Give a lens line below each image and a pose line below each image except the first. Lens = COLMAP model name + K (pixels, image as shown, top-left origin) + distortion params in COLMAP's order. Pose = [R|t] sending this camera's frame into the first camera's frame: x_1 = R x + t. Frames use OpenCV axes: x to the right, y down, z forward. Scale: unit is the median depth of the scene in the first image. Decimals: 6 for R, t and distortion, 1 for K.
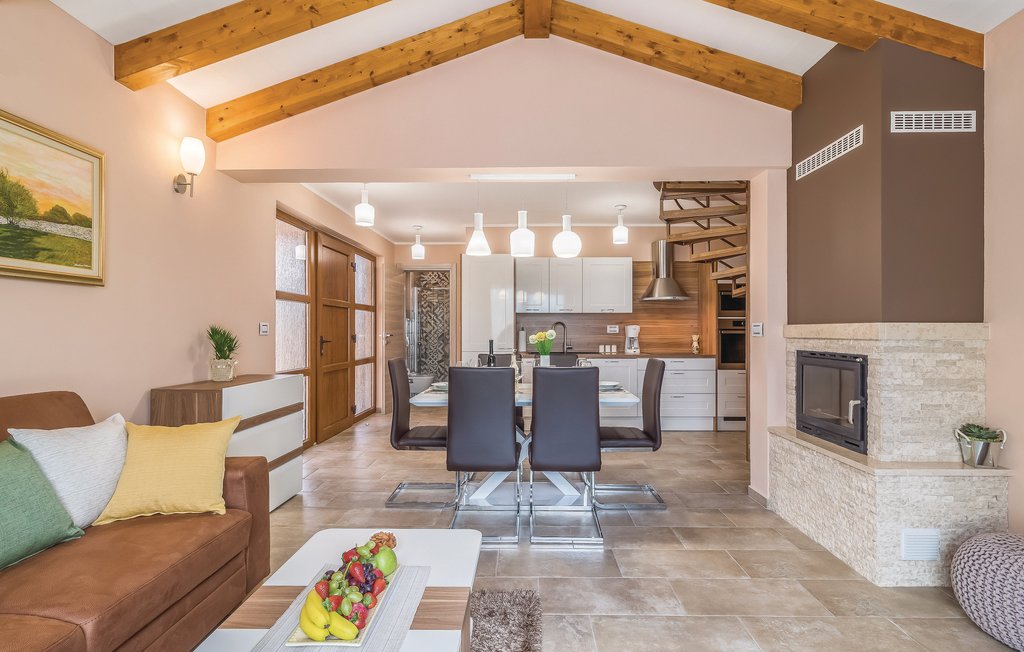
lens RADIAL K [[490.3, 0, 506.6], [0, 490.3, 340.7], [0, 0, 1]] dist [0.000918, 0.000073]
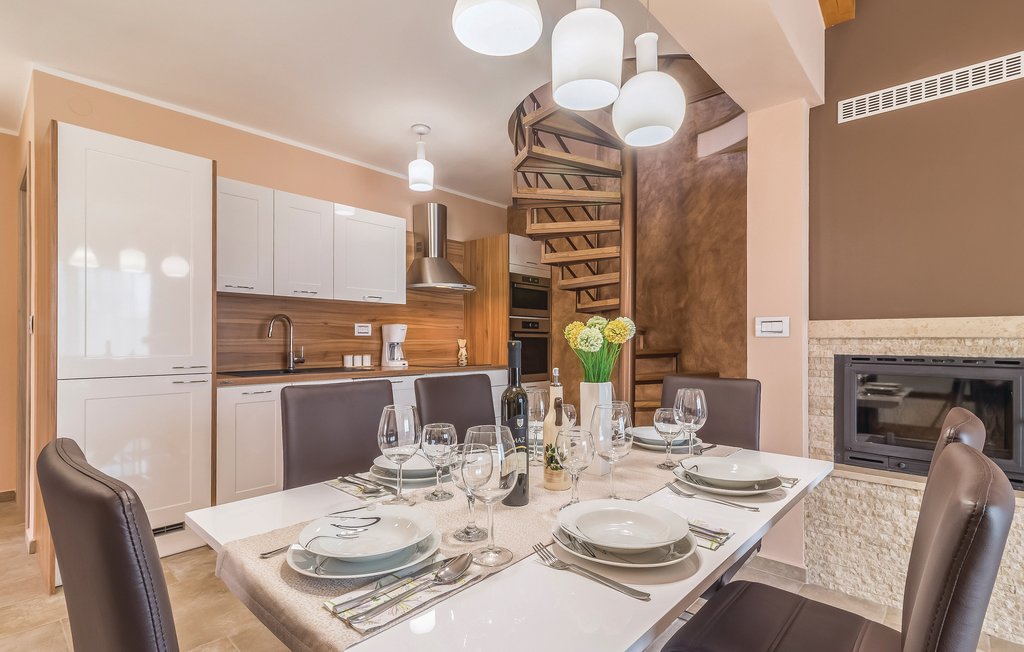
lens RADIAL K [[490.3, 0, 506.6], [0, 490.3, 340.7], [0, 0, 1]] dist [0.000918, 0.000073]
pose [[0.644778, 0.003506, 0.764362, -0.148198], [0.011042, 0.999842, -0.013901, 0.001546], [-0.764290, 0.017403, 0.644638, 0.468495]]
